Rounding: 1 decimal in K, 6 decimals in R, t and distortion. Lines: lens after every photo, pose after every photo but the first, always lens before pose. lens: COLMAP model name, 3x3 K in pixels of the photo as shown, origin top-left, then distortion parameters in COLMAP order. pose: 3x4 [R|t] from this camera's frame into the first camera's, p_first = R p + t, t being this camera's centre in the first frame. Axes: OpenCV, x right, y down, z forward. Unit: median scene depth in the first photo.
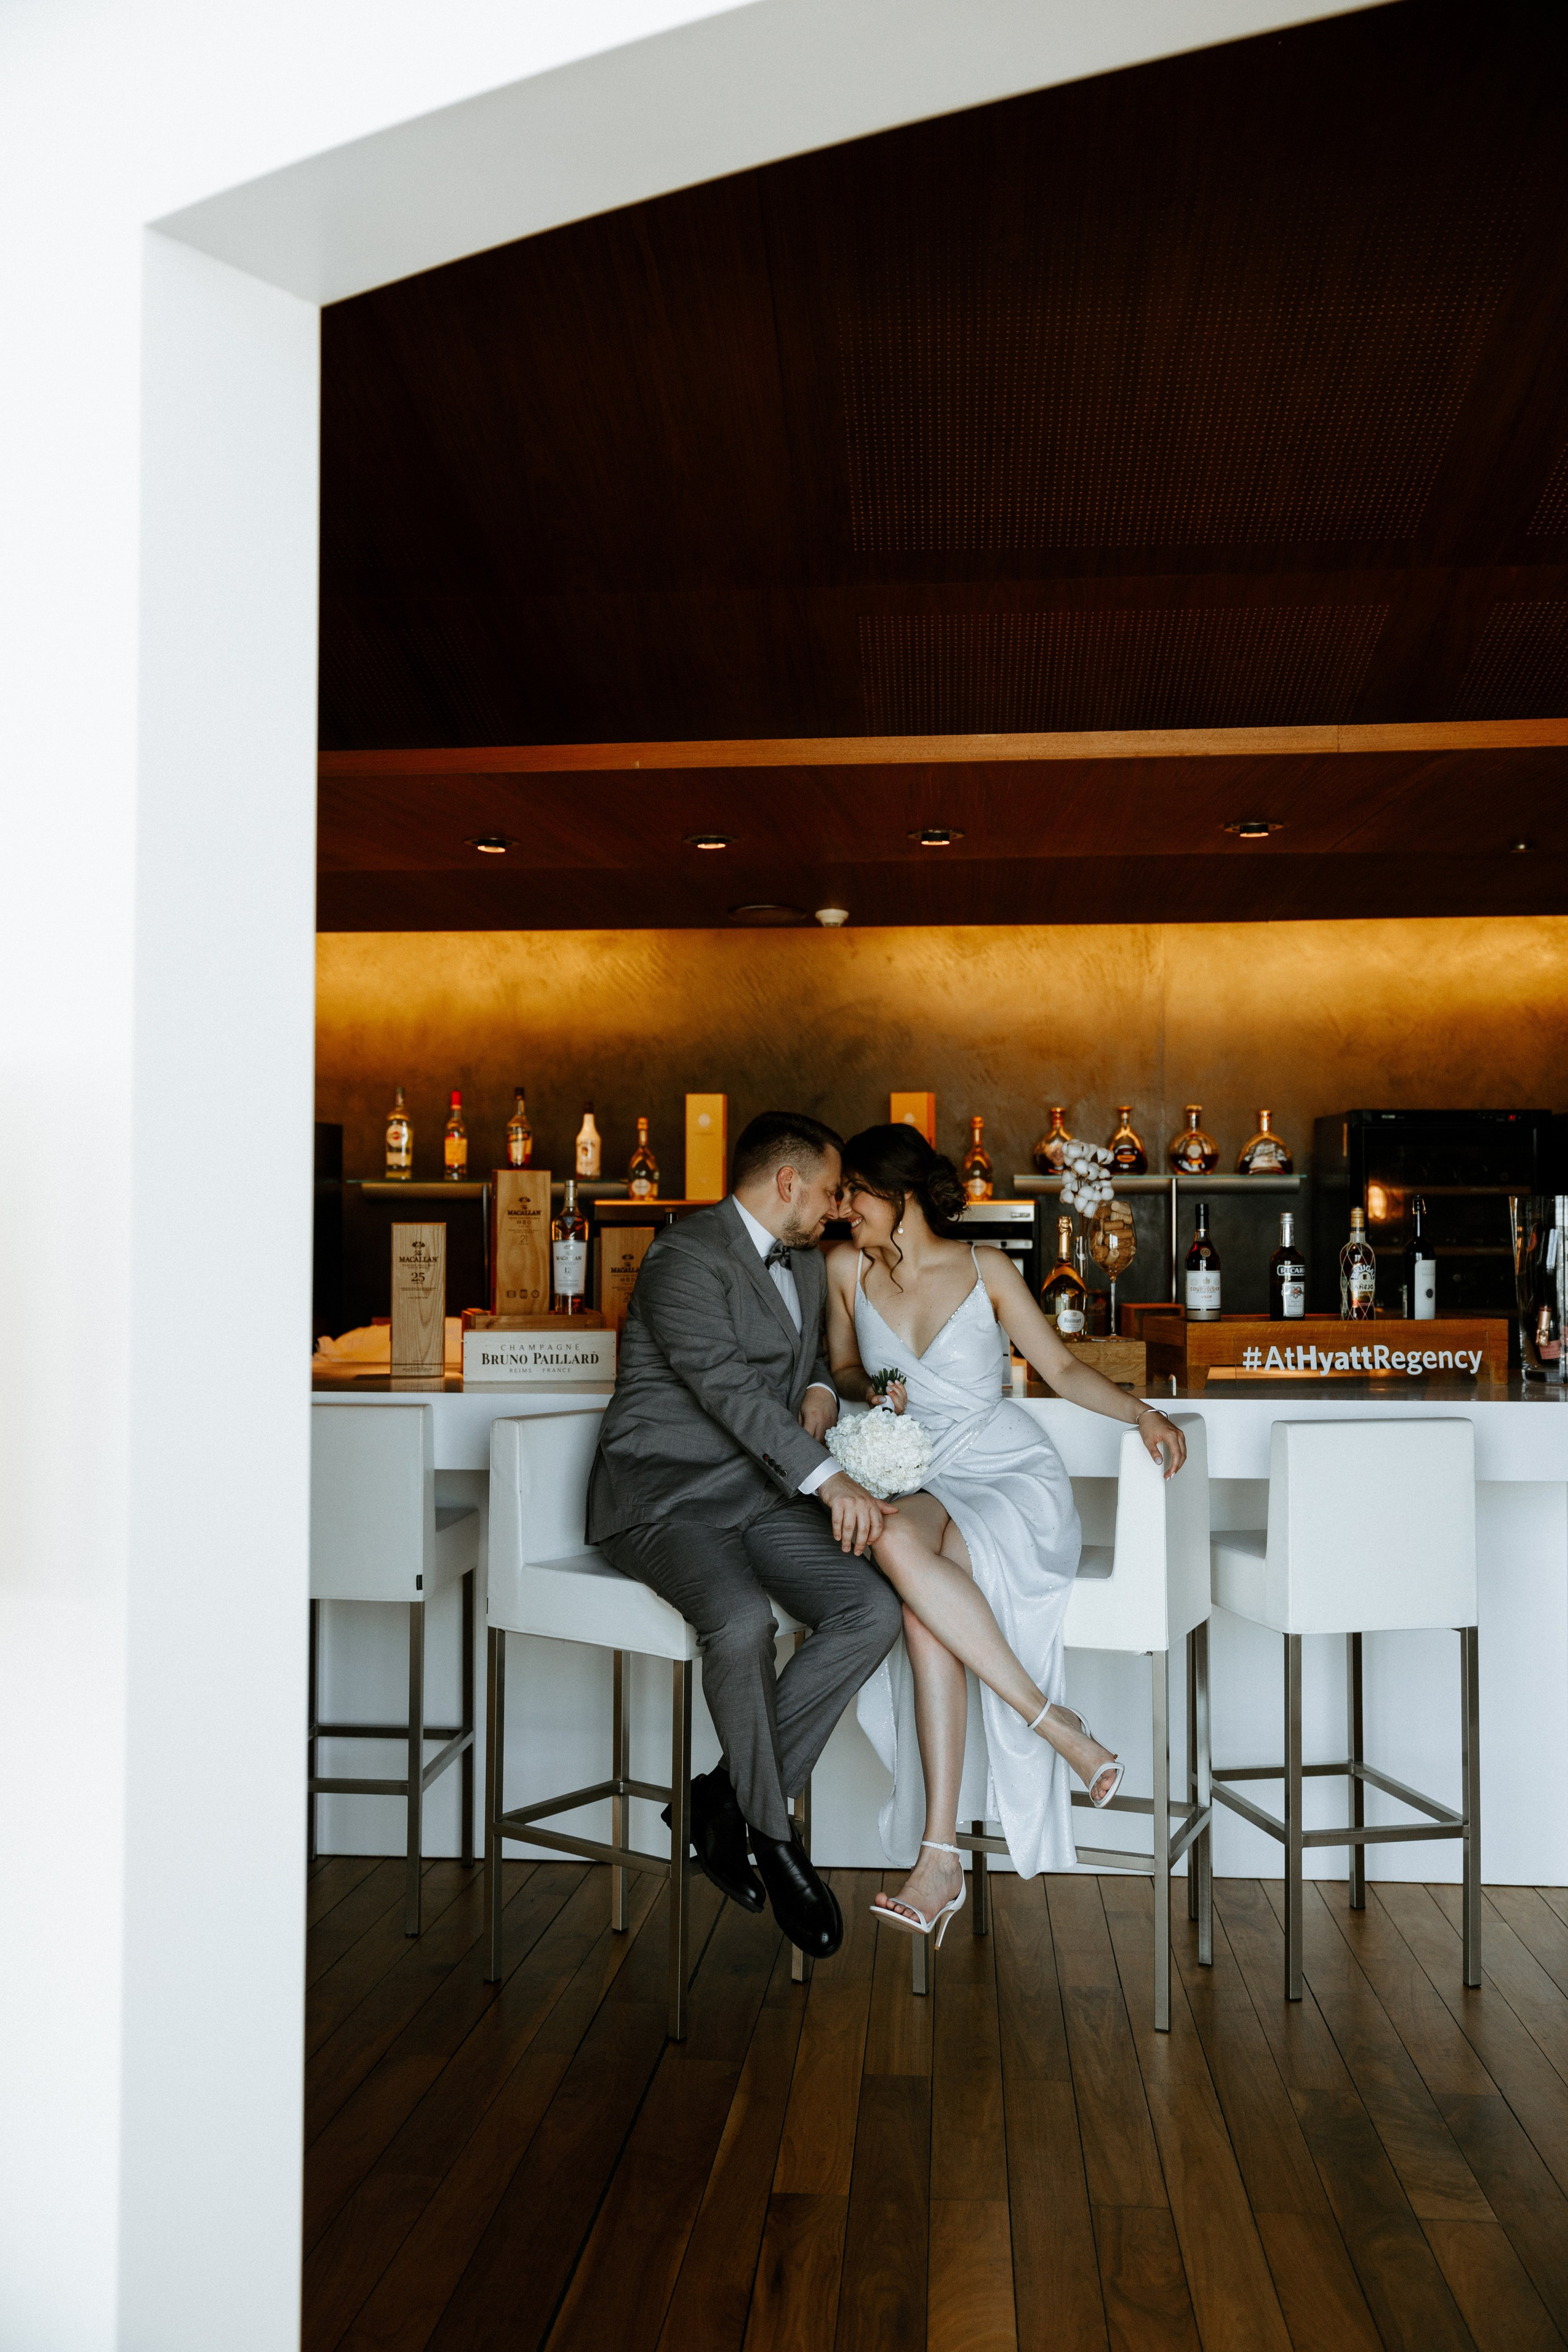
lens RADIAL K [[2077.6, 0, 784.3], [0, 2077.6, 1159.1], [0, 0, 1]] dist [-0.026131, 0.005756]
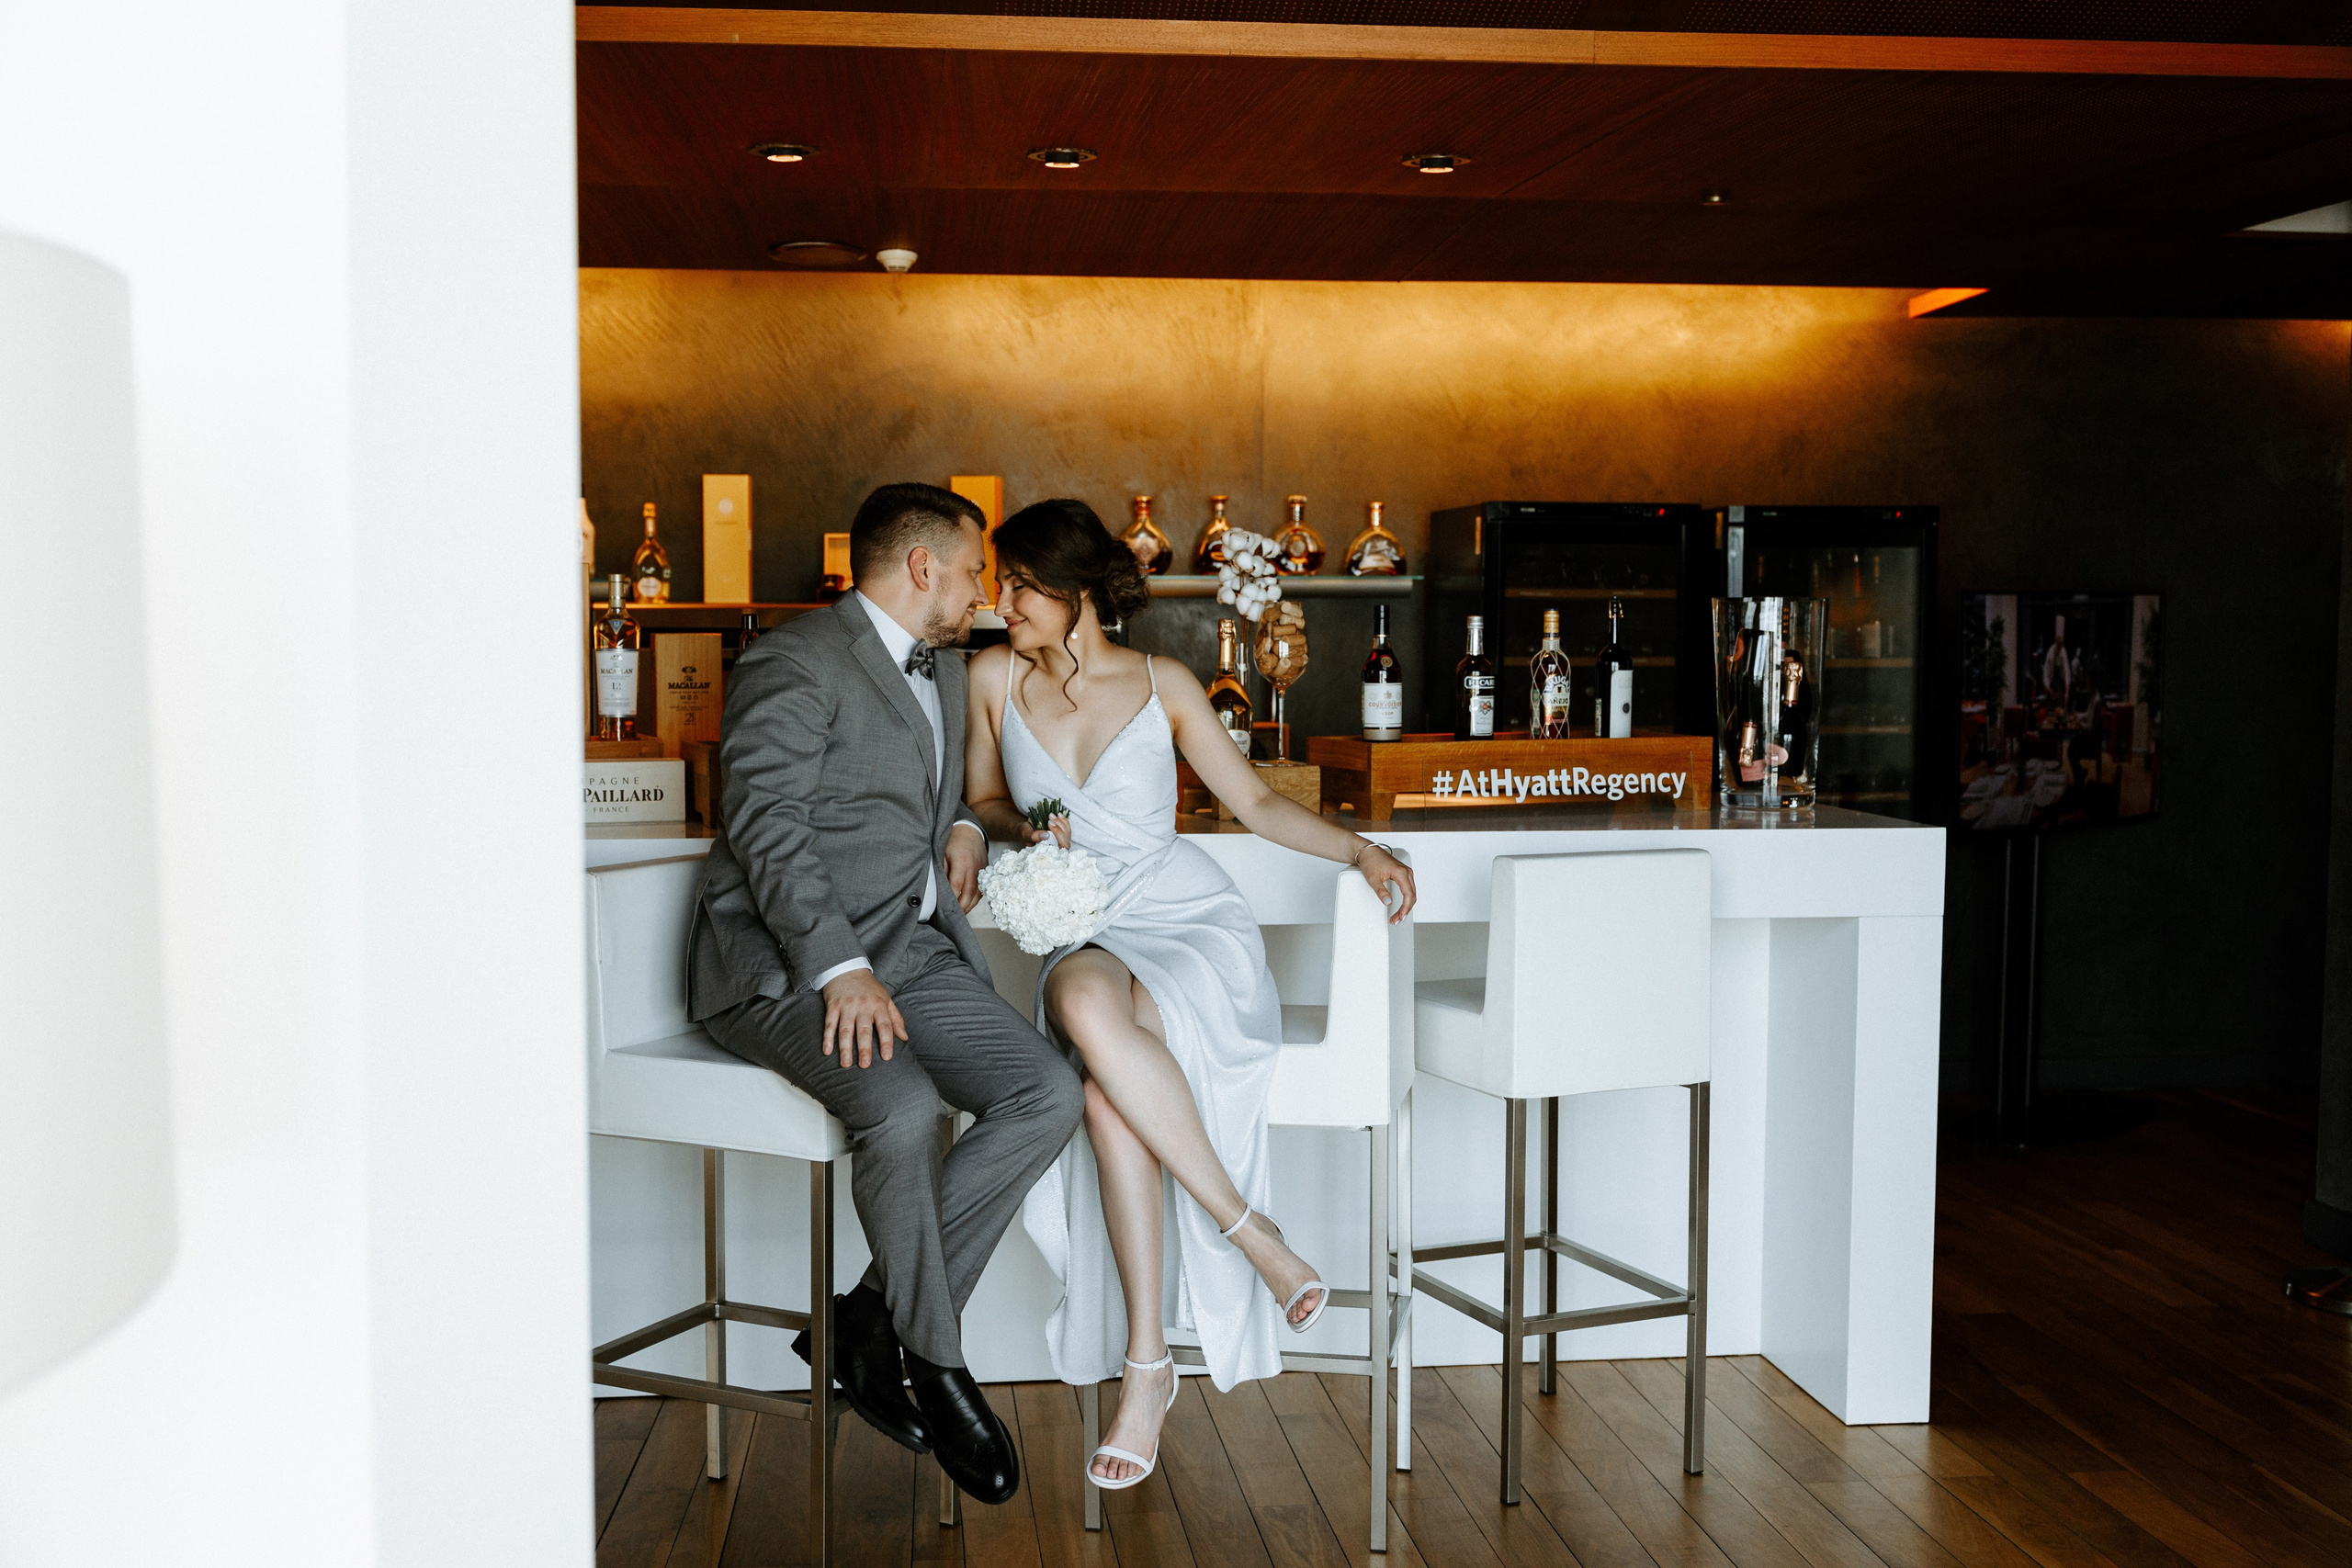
lens RADIAL K [[2306.1, 0, 1176.4], [0, 2306.1, 801.6], [0, 0, 1]] dist [-0.026183, 0.000000]
pose [[0.979007, -0.014616, 0.203302, -0.079351], [-0.006197, 0.994830, 0.101360, 0.006526], [-0.203733, -0.100492, 0.973855, 0.085316]]
